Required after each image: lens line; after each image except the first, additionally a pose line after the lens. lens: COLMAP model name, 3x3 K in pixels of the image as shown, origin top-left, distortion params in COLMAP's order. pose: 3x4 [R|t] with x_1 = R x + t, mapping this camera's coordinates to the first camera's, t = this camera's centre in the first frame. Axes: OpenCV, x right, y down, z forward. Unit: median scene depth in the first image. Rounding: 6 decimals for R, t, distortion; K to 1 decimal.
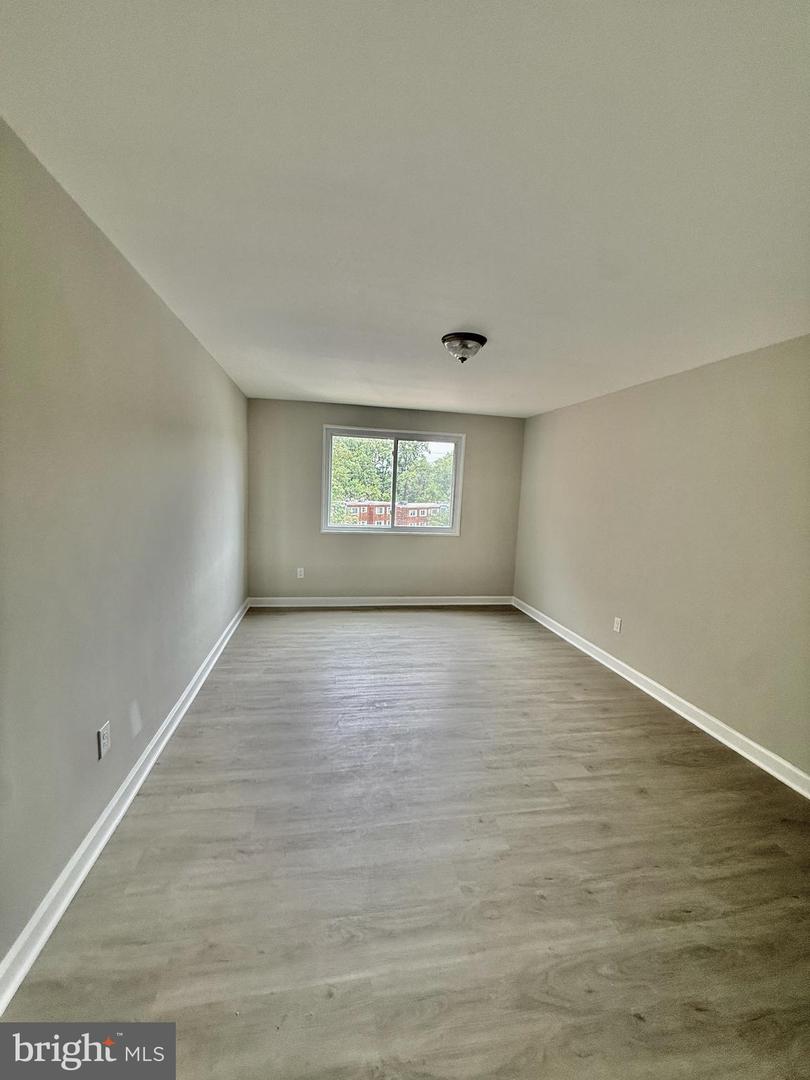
lens RADIAL K [[437.1, 0, 426.8], [0, 437.1, 535.2], [0, 0, 1]] dist [-0.000403, -0.000179]
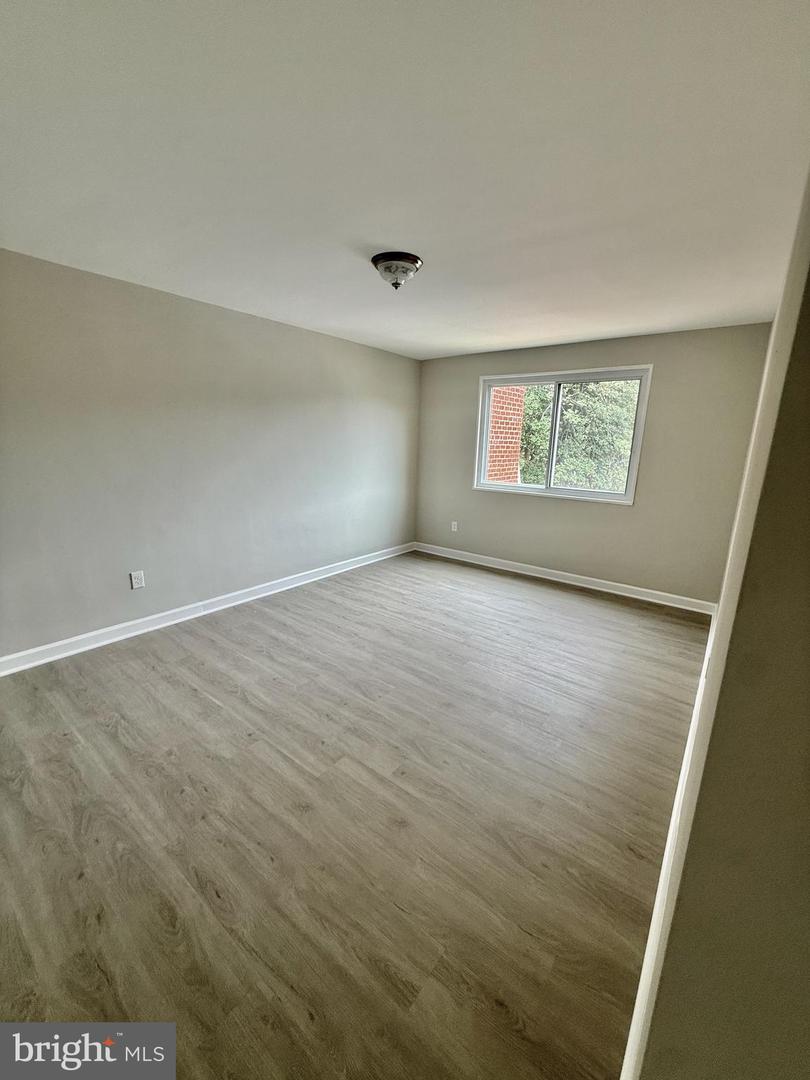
lens RADIAL K [[446.6, 0, 405.0], [0, 446.6, 540.0], [0, 0, 1]] dist [-0.000126, -0.000074]
pose [[0.641073, 0.145395, -0.753582, 0.679924], [-0.080445, 0.989213, 0.122422, -0.003871], [0.763252, -0.017859, 0.645854, 0.337376]]
